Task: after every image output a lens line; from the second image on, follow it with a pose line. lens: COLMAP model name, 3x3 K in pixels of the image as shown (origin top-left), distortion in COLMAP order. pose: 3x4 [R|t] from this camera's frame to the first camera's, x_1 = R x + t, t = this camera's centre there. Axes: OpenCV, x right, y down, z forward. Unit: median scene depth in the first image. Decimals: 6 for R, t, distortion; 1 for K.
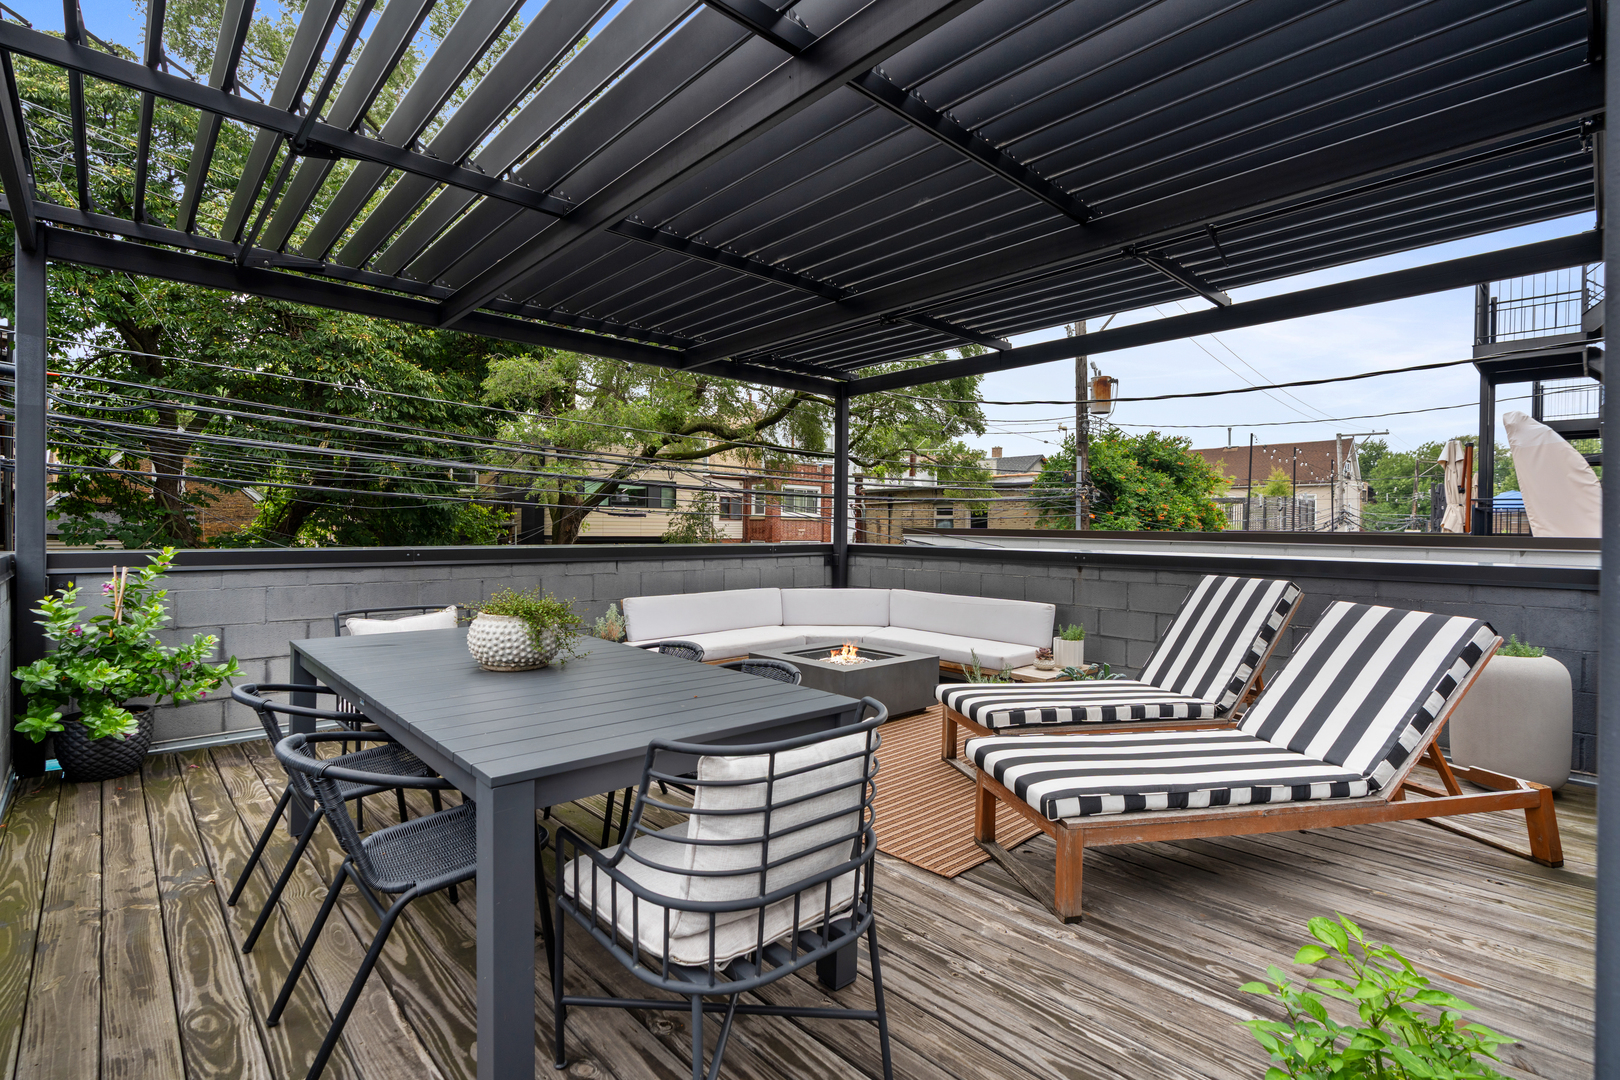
lens RADIAL K [[725.2, 0, 802.6], [0, 725.2, 541.8], [0, 0, 1]] dist [-0.007434, 0.000599]
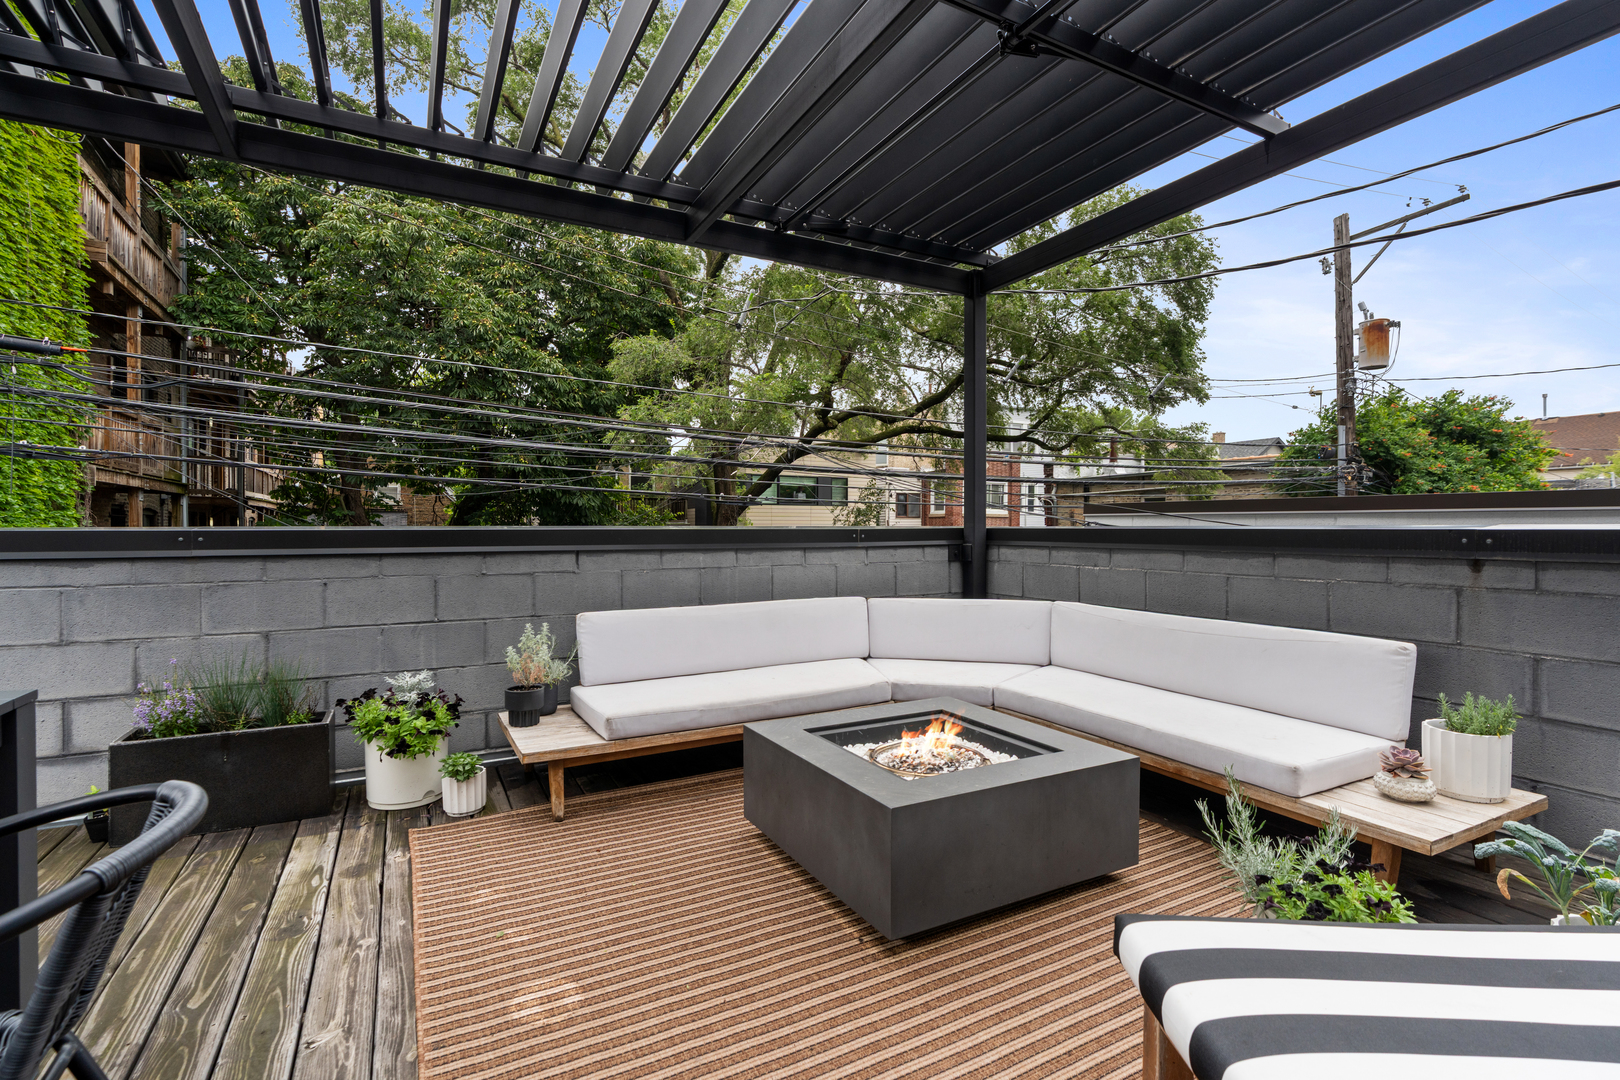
lens RADIAL K [[745.0, 0, 807.0], [0, 745.0, 534.7], [0, 0, 1]] dist [-0.000929, 0.000297]
pose [[0.970200, -0.008740, -0.242149, 0.029716], [0.006157, 0.999916, -0.011423, 0.006834], [0.242229, 0.009591, 0.970172, 0.146850]]
